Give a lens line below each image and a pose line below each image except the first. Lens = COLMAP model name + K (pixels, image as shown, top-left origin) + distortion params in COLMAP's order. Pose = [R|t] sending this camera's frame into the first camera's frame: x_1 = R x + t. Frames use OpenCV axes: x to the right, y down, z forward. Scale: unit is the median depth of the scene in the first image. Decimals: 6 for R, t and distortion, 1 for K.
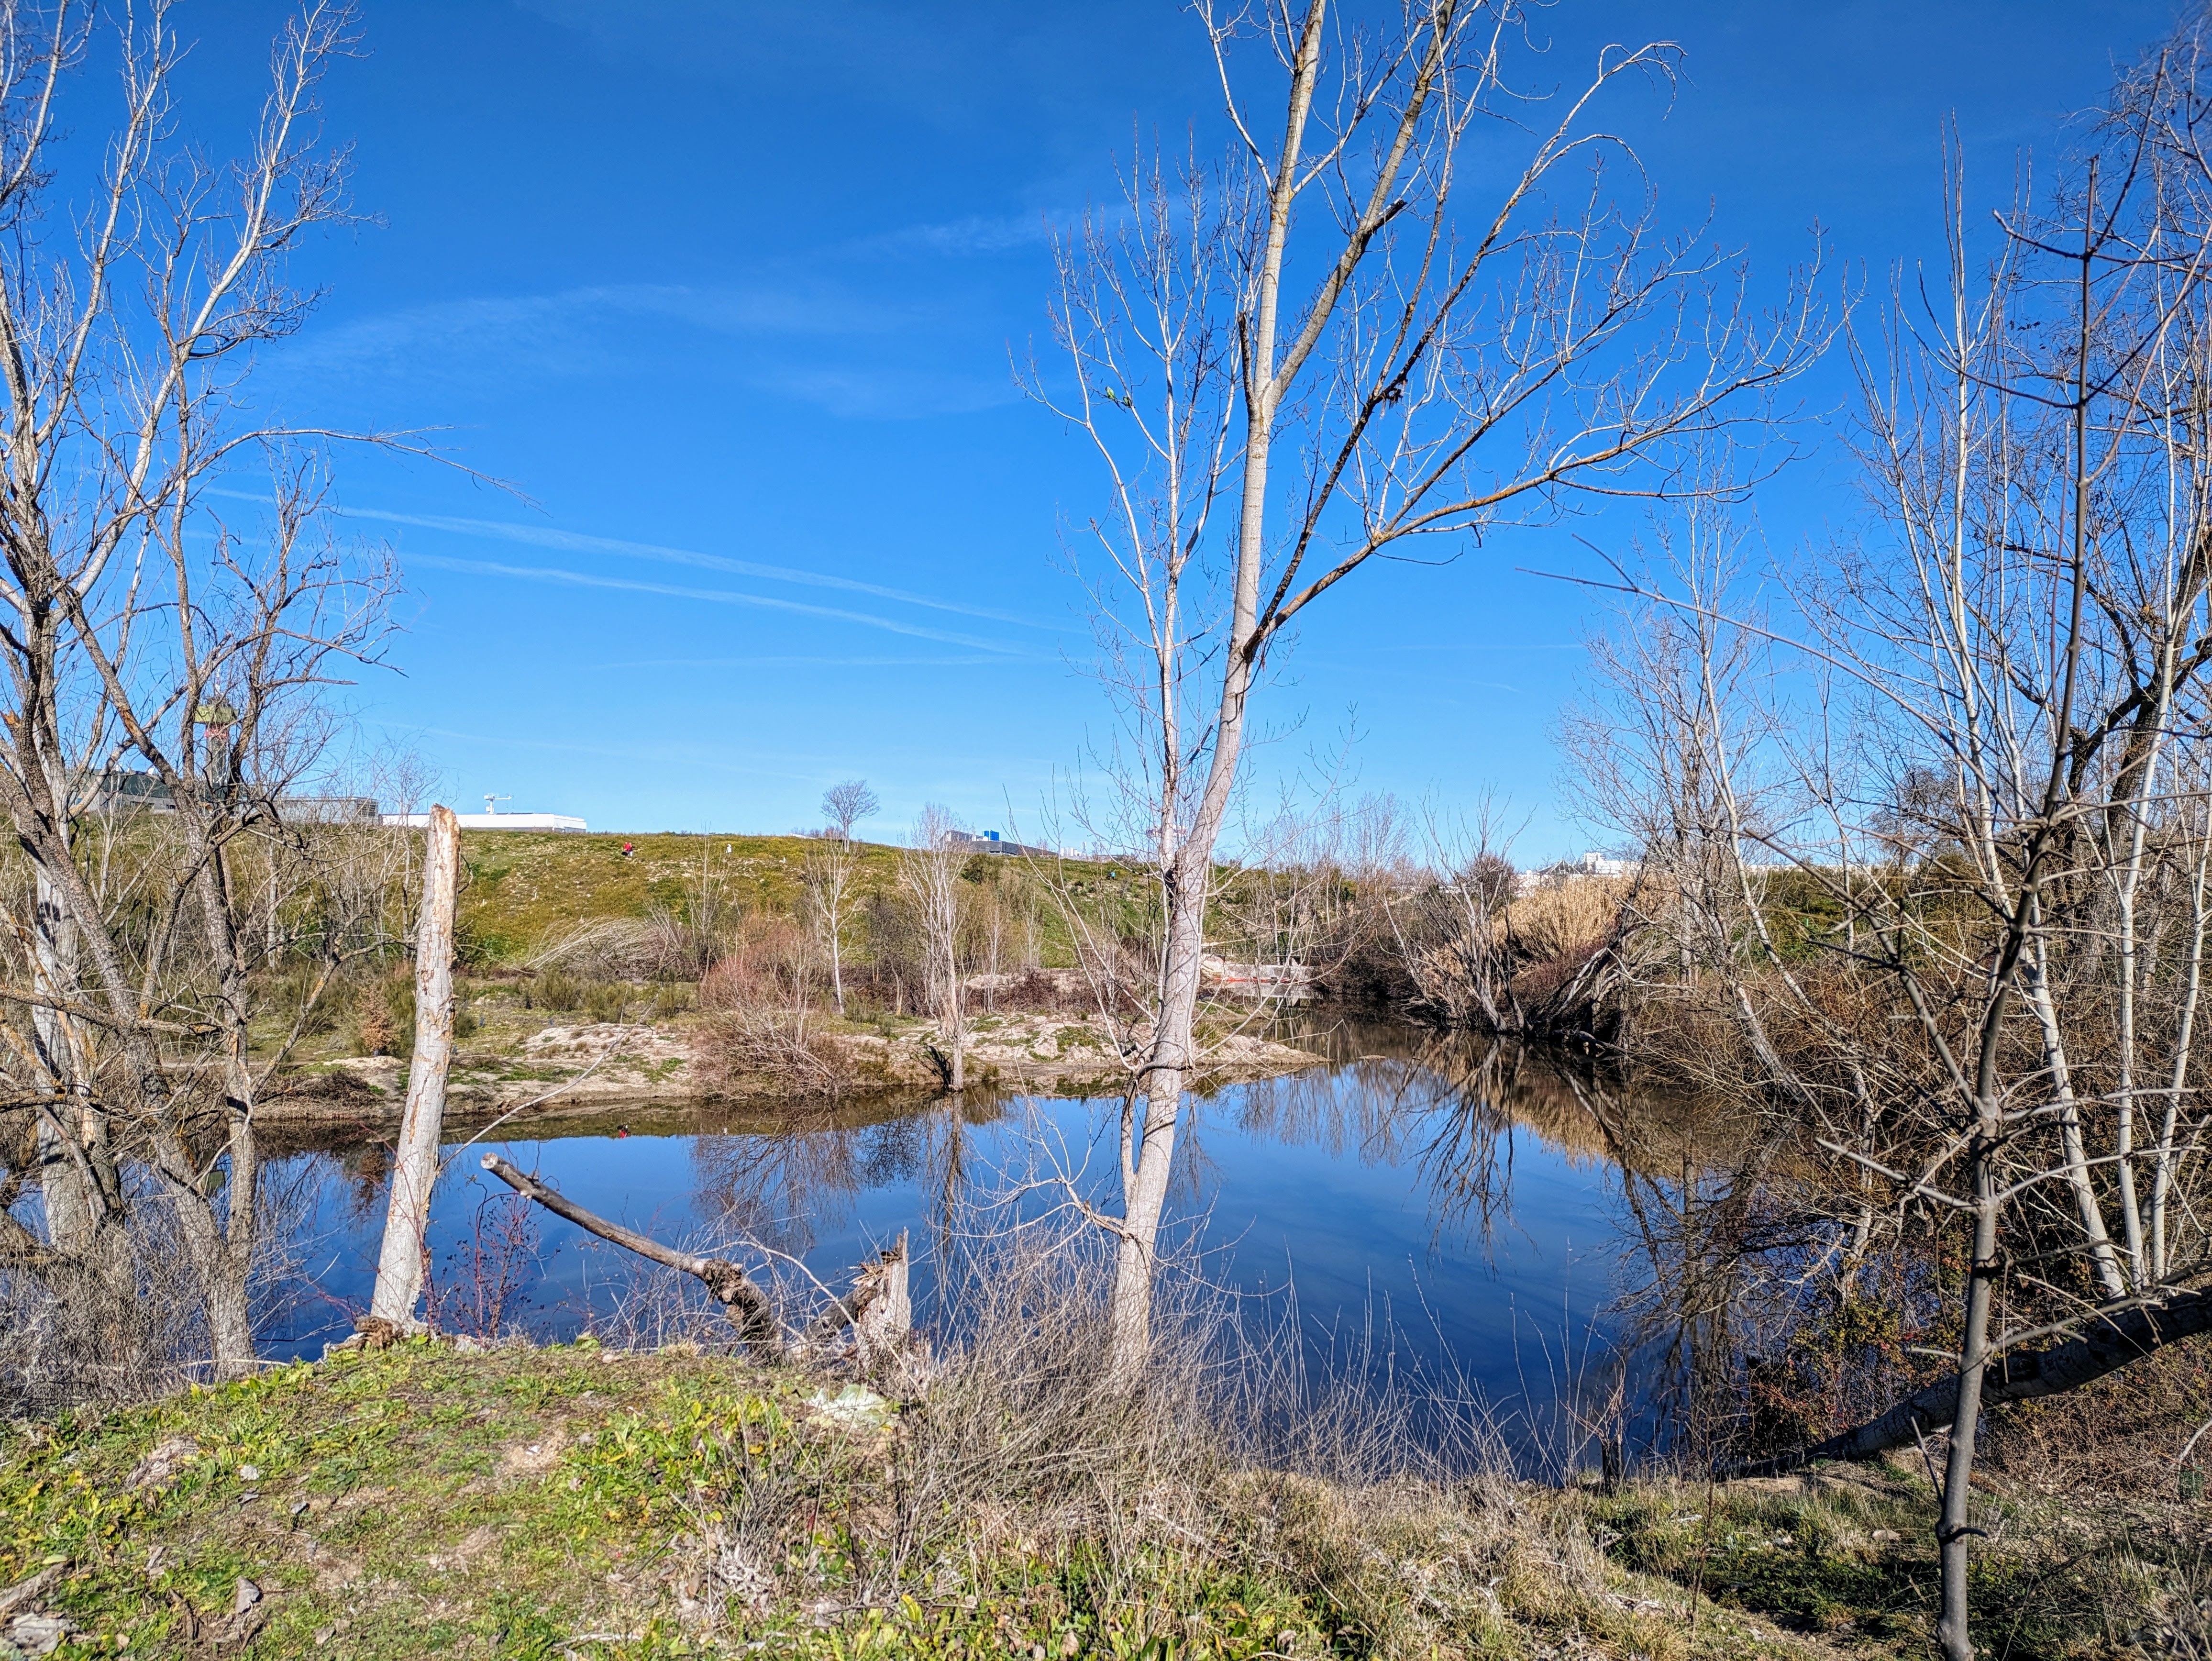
lens RADIAL K [[1590.0, 0, 1097.5], [0, 1590.0, 849.0], [0, 0, 1]] dist [0.061835, -0.001925]
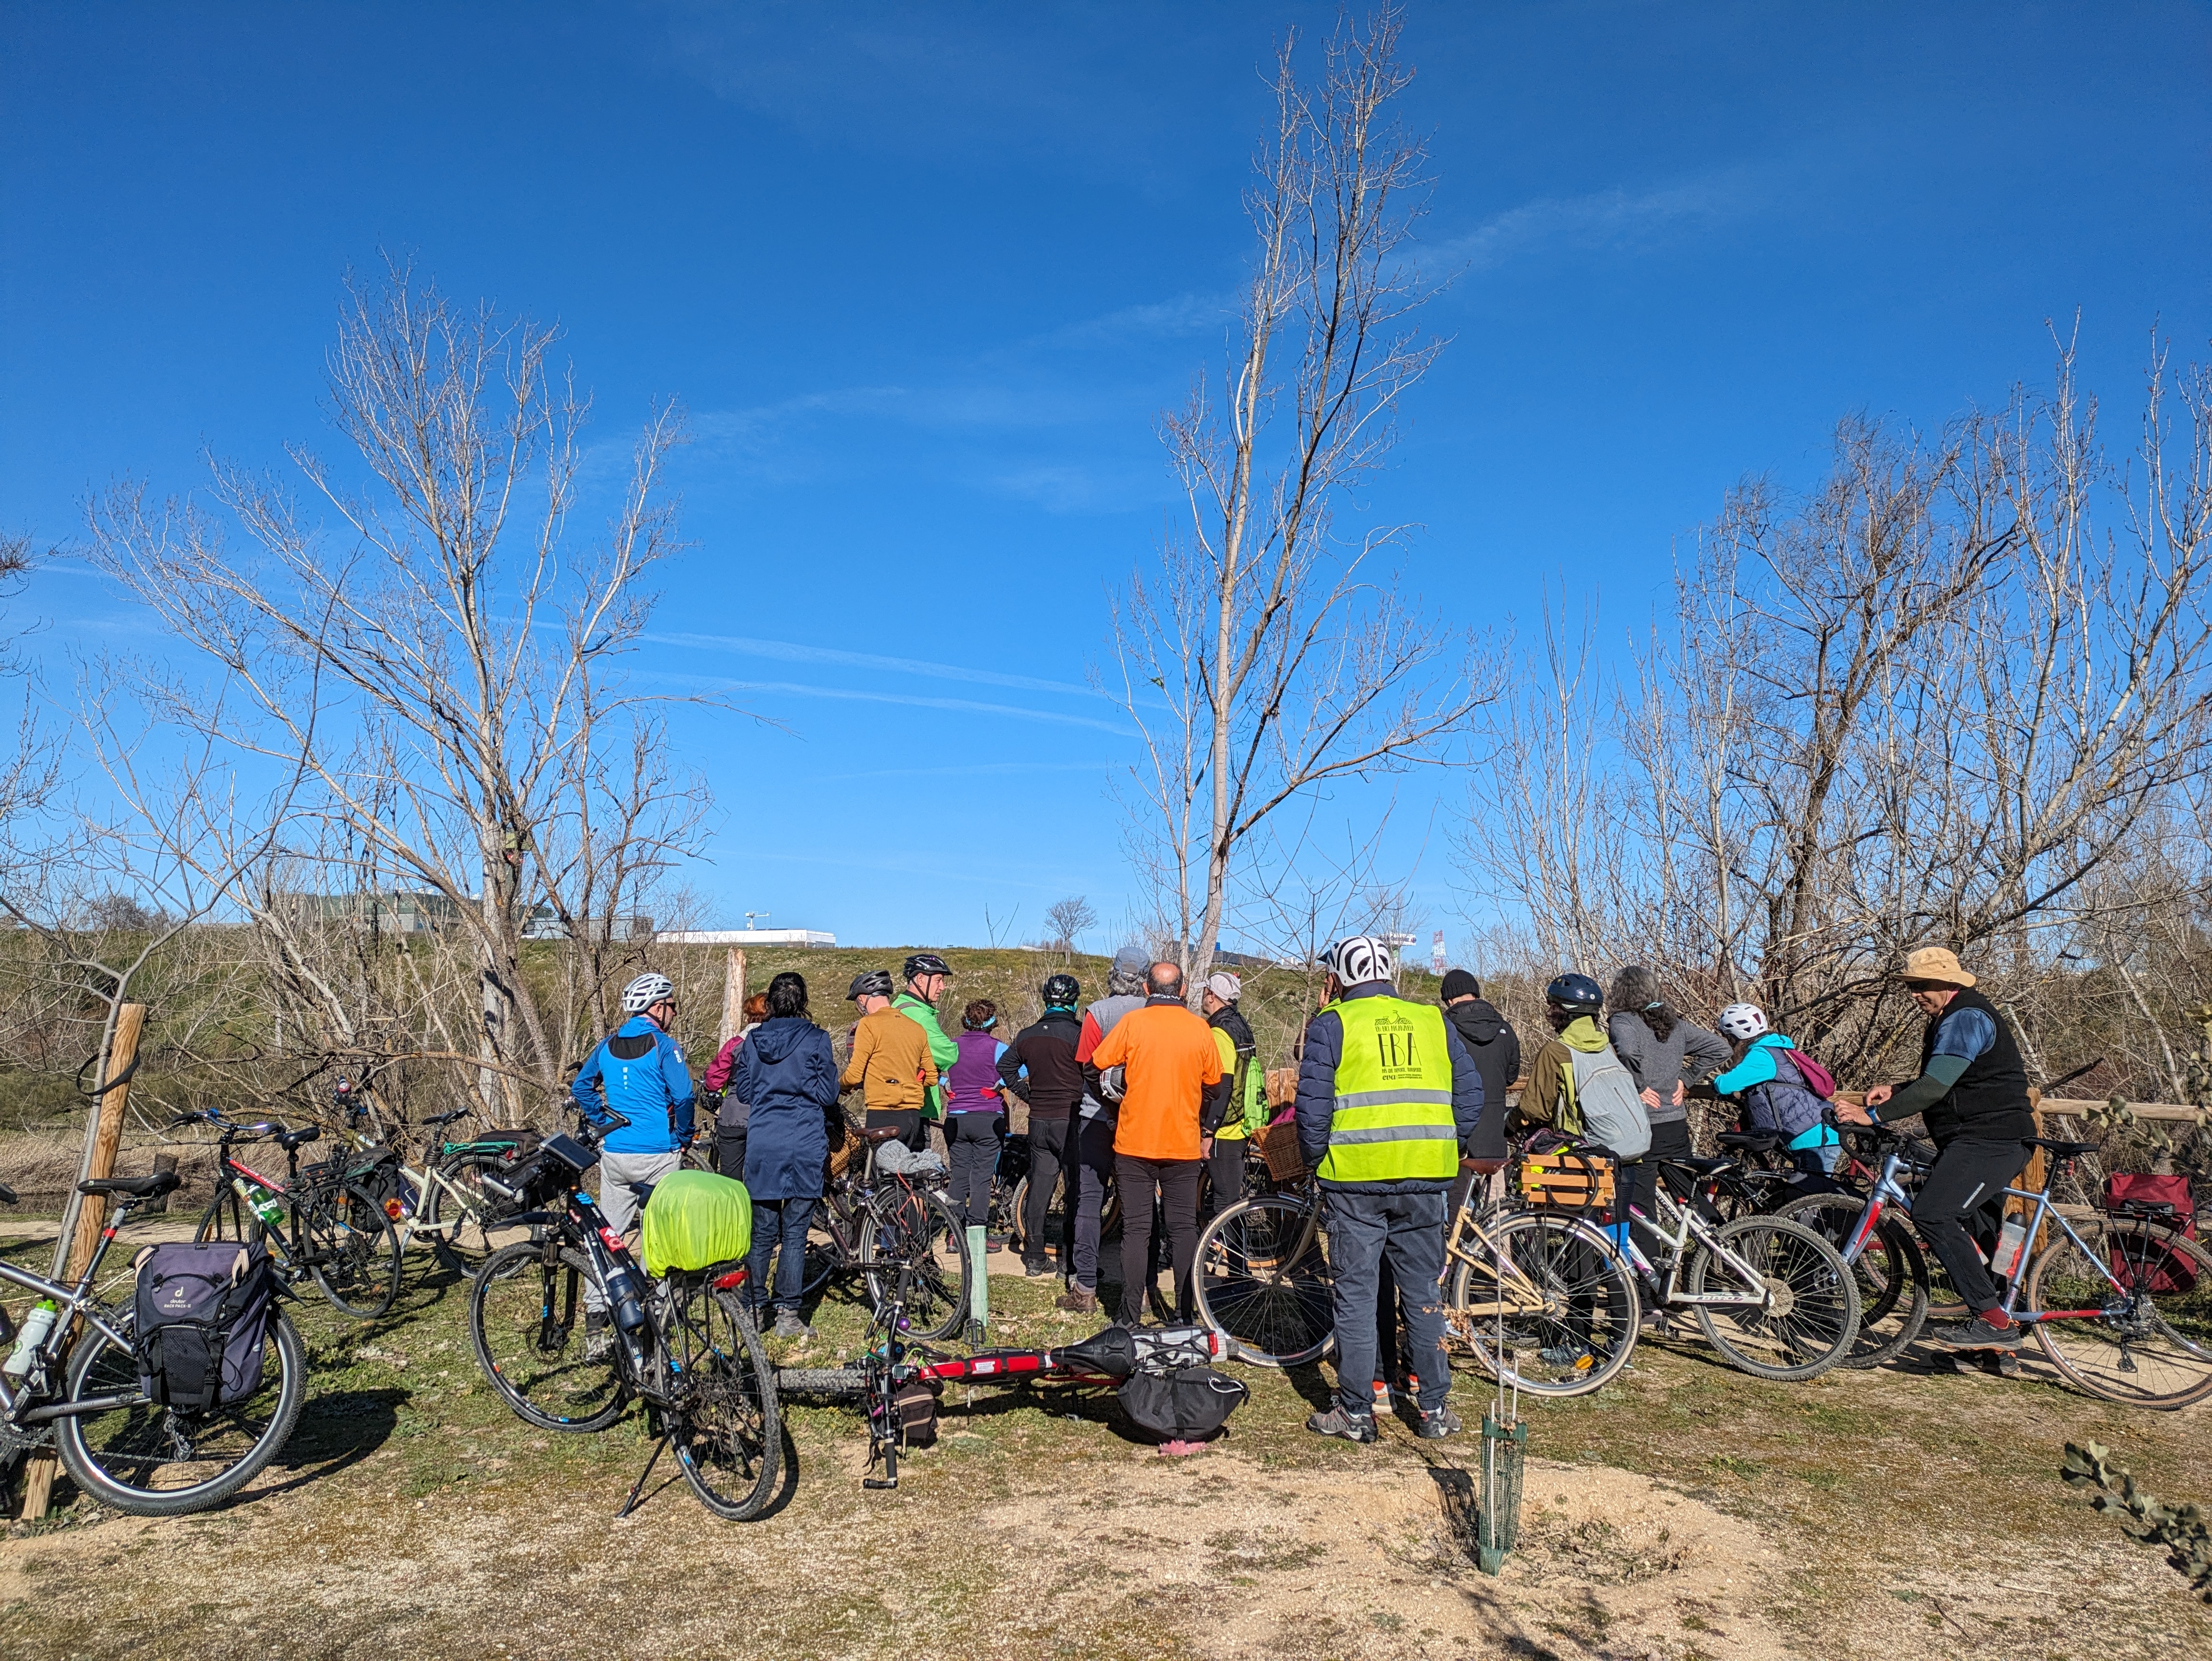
lens RADIAL K [[1604.9, 0, 1125.2], [0, 1604.9, 841.0], [0, 0, 1]] dist [0.031982, -0.004785]
pose [[0.991226, -0.018610, -0.130861, 0.047075], [0.009203, 0.997353, -0.072126, -0.004053], [0.131857, 0.070289, 0.988774, -0.136728]]
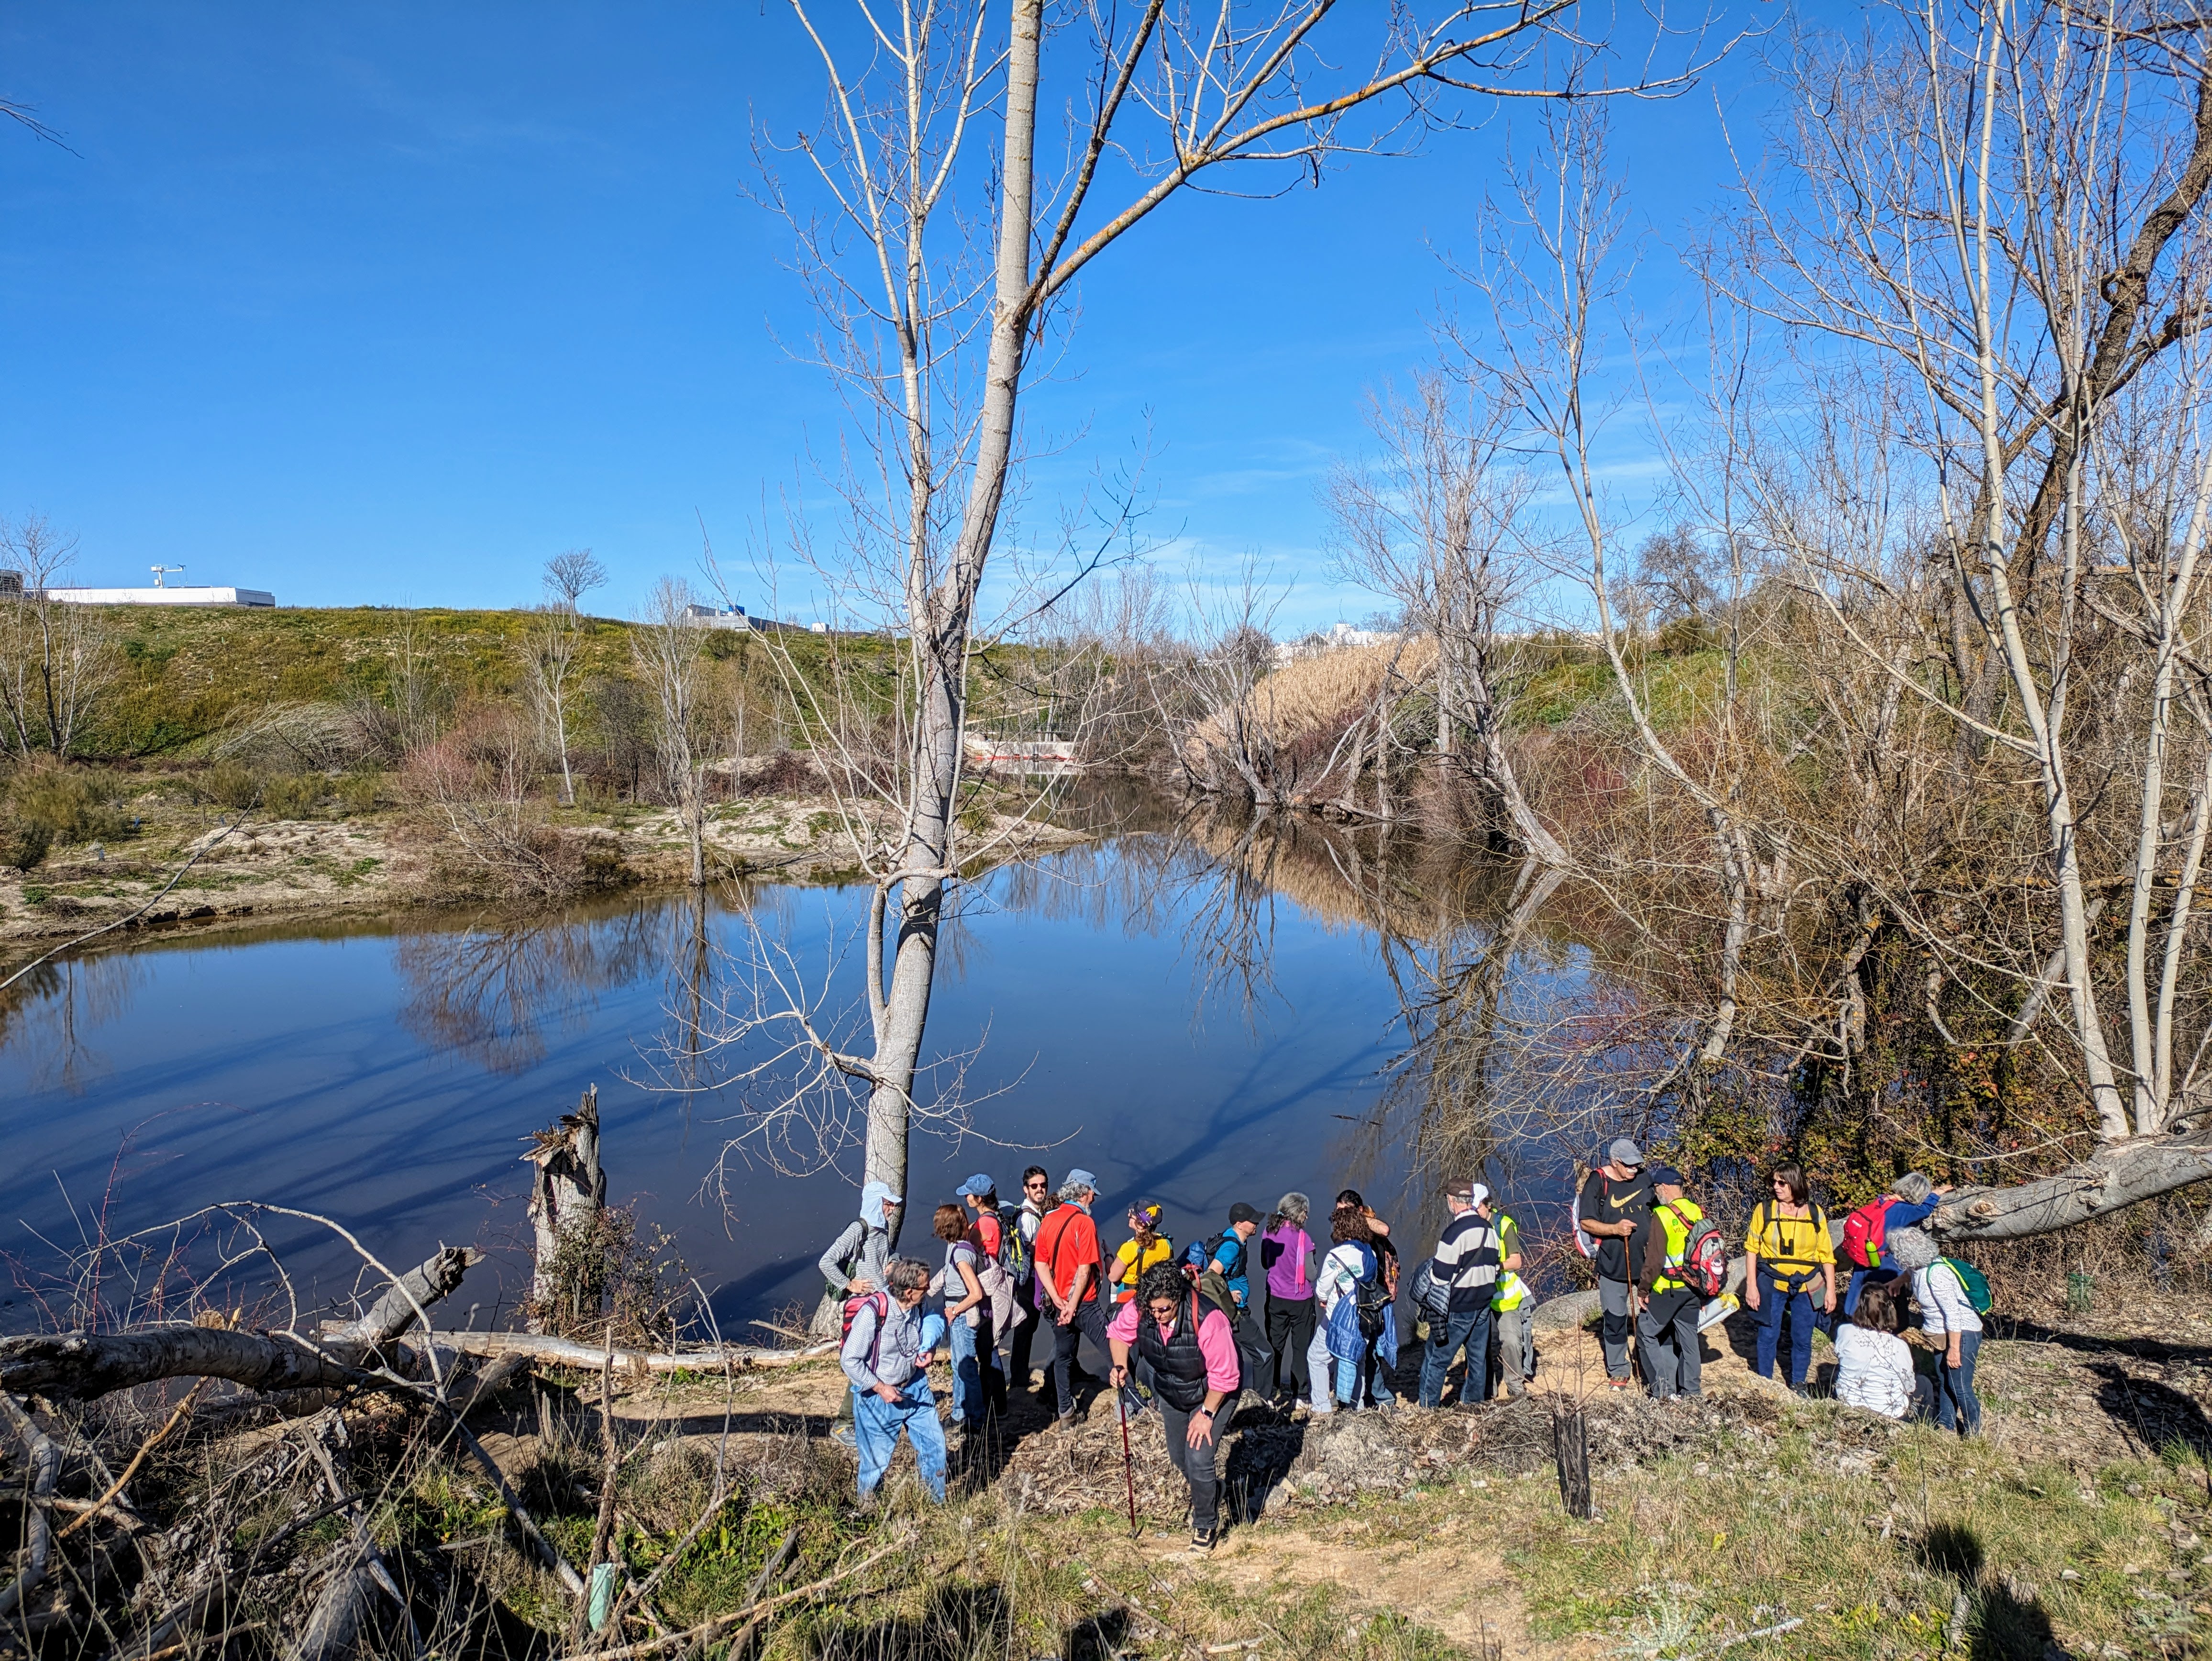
lens RADIAL K [[1594.1, 0, 1106.0], [0, 1594.1, 830.5], [0, 0, 1]] dist [0.058887, -0.049620]
pose [[0.987813, -0.028392, 0.153033, 0.003031], [0.008635, 0.991704, 0.128252, 0.003491], [-0.155405, -0.125368, 0.979863, 0.051828]]
